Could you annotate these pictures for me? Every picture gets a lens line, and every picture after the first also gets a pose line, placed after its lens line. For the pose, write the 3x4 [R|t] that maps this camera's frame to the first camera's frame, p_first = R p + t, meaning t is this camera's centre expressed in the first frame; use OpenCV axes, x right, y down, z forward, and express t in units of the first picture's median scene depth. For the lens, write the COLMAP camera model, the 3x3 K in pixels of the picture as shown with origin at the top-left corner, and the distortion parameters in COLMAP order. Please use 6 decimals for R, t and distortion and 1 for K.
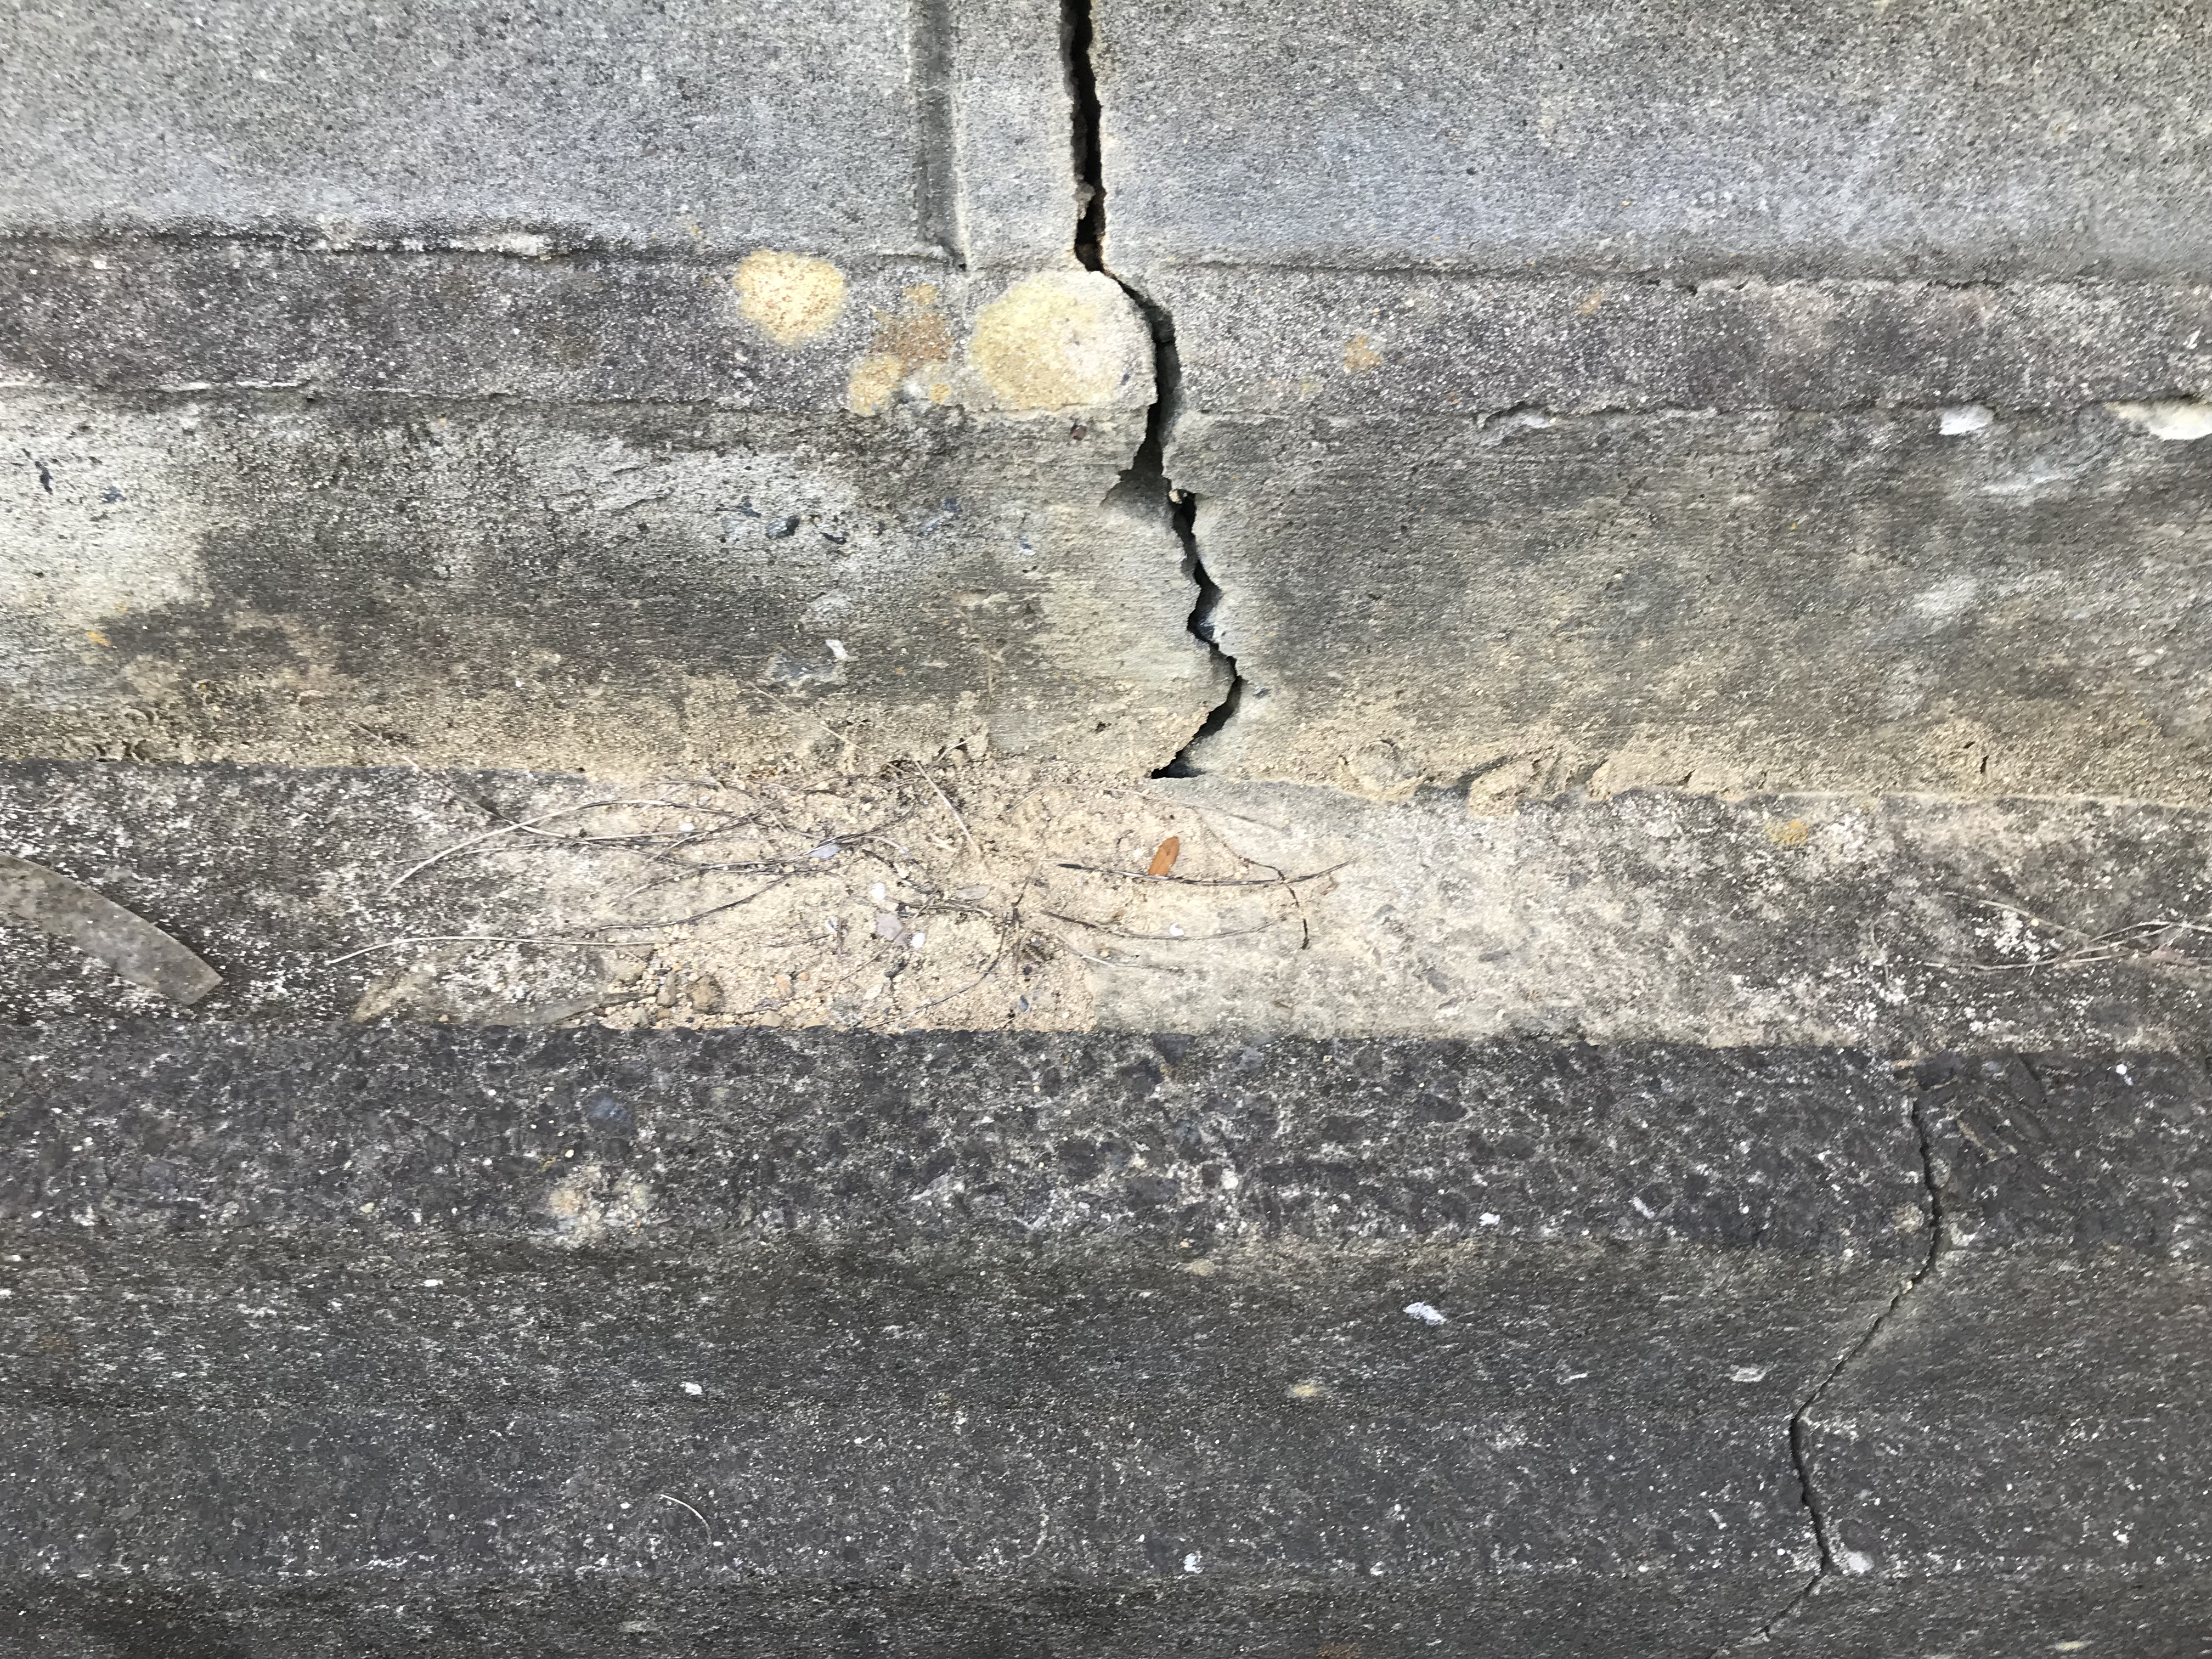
lens RADIAL K [[1814.9, 0, 1099.7], [0, 1814.9, 811.9], [0, 0, 1]] dist [0.036859, -0.029934]
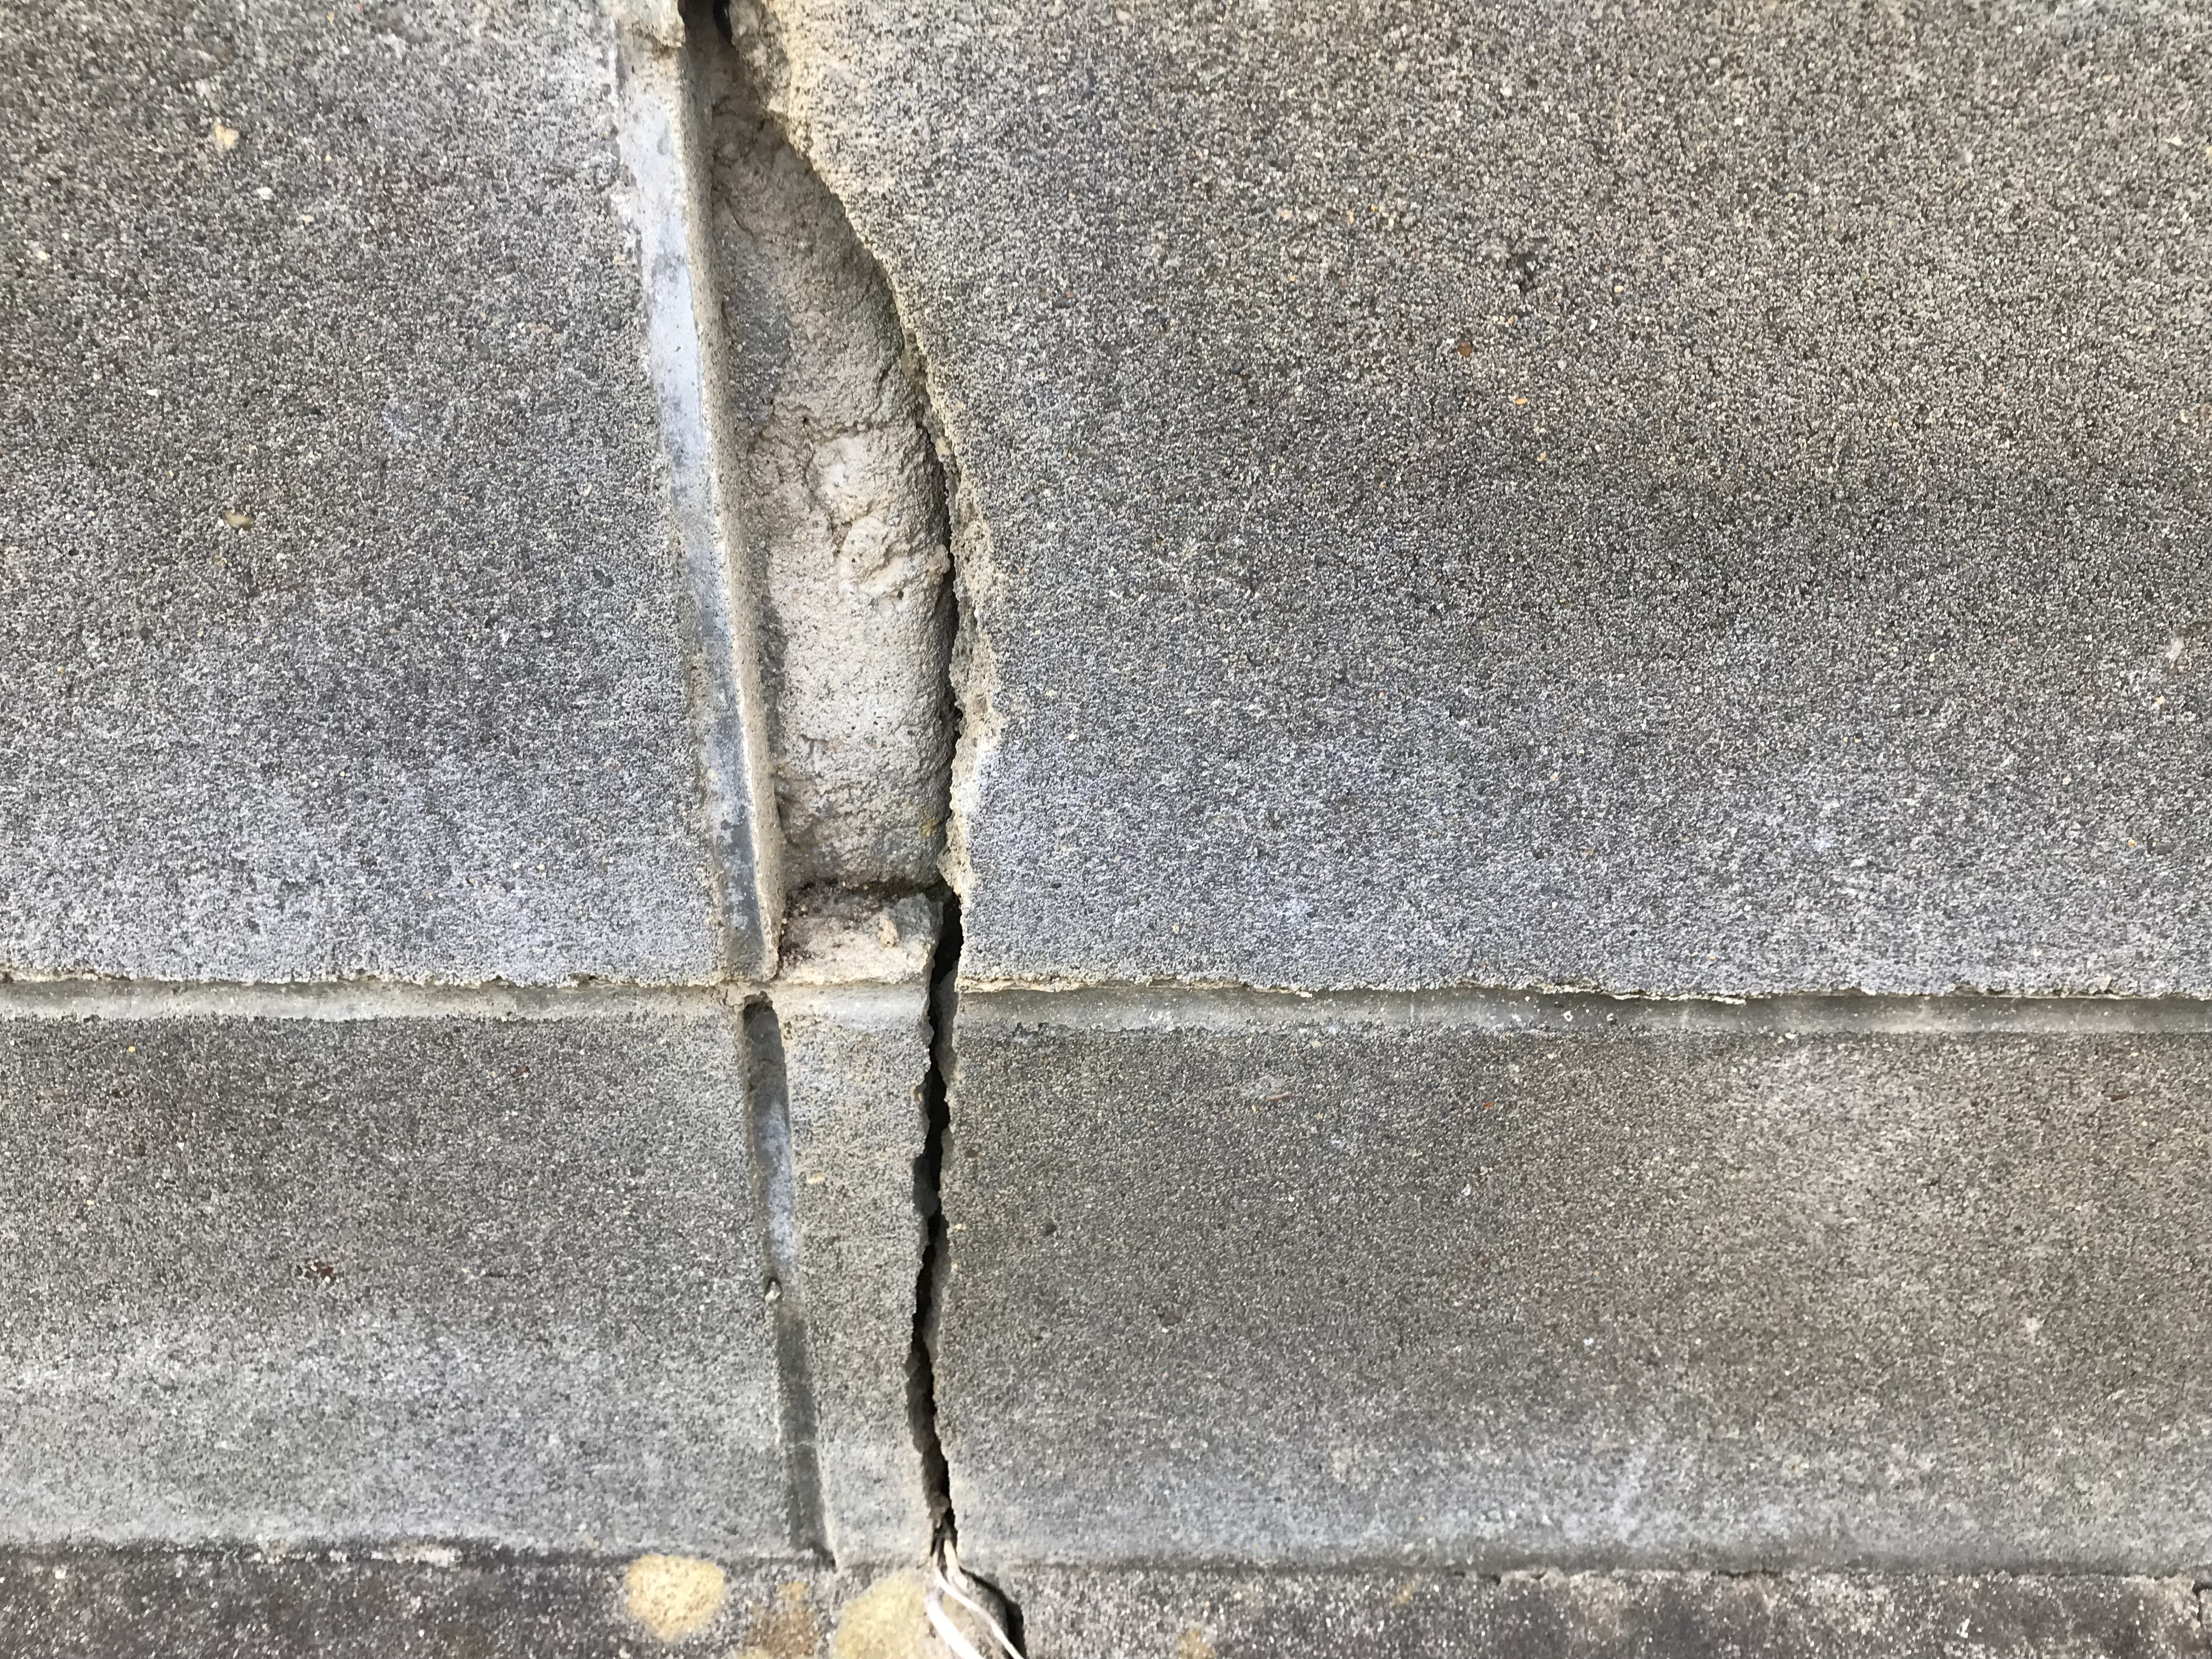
lens RADIAL K [[1814.9, 0, 1119.4], [0, 1814.9, 807.9], [0, 0, 1]] dist [0.036859, -0.029934]
pose [[0.999879, -0.005533, -0.014540, 0.120868], [-0.000126, 0.931706, -0.363214, -0.331632], [0.015556, 0.363172, 0.931592, -0.203494]]
